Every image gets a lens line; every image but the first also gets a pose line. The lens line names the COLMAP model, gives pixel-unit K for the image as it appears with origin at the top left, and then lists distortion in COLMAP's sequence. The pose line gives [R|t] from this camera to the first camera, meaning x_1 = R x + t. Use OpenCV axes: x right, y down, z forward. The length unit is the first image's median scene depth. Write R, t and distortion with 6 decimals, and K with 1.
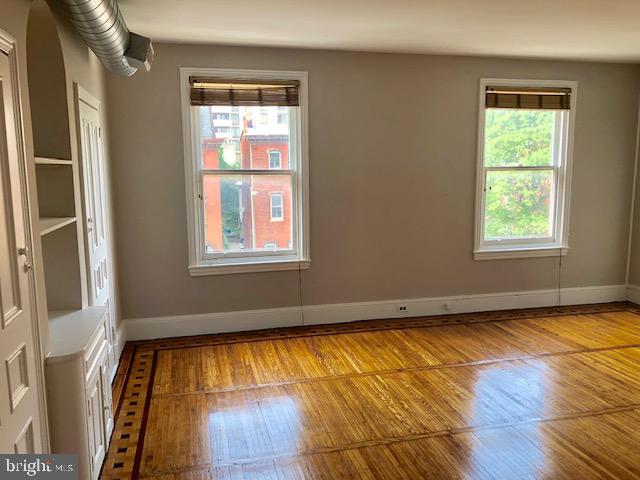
lens RADIAL K [[525.6, 0, 318.5], [0, 525.6, 233.2], [0, 0, 1]] dist [0.034498, -0.023776]
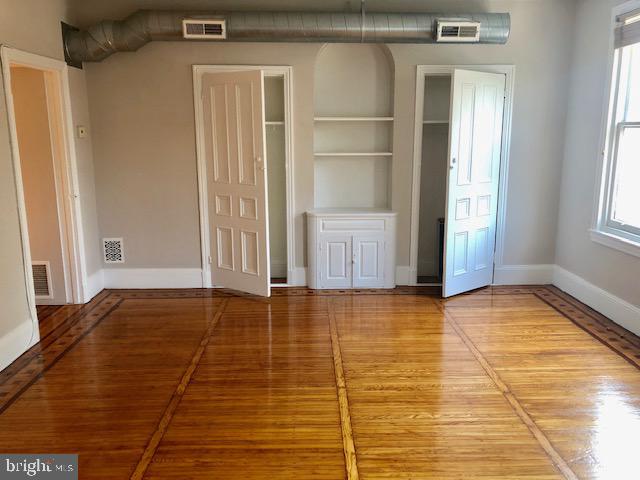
lens RADIAL K [[525.6, 0, 319.5], [0, 525.6, 236.1], [0, 0, 1]] dist [0.034498, -0.023776]
pose [[-0.221896, 0.197356, -0.954889, 0.750160], [-0.121456, 0.966081, 0.227893, -0.079228], [0.967476, 0.166545, -0.190400, 0.717230]]
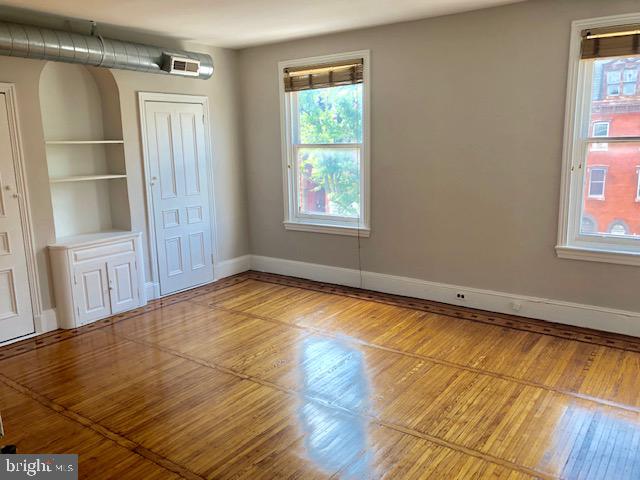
lens RADIAL K [[525.6, 0, 314.8], [0, 525.6, 236.4], [0, 0, 1]] dist [0.034498, -0.023776]
pose [[0.641427, 0.132515, -0.755653, 0.758303], [-0.082023, 0.991169, 0.104191, -0.038115], [0.762787, -0.004850, 0.646632, 0.240382]]
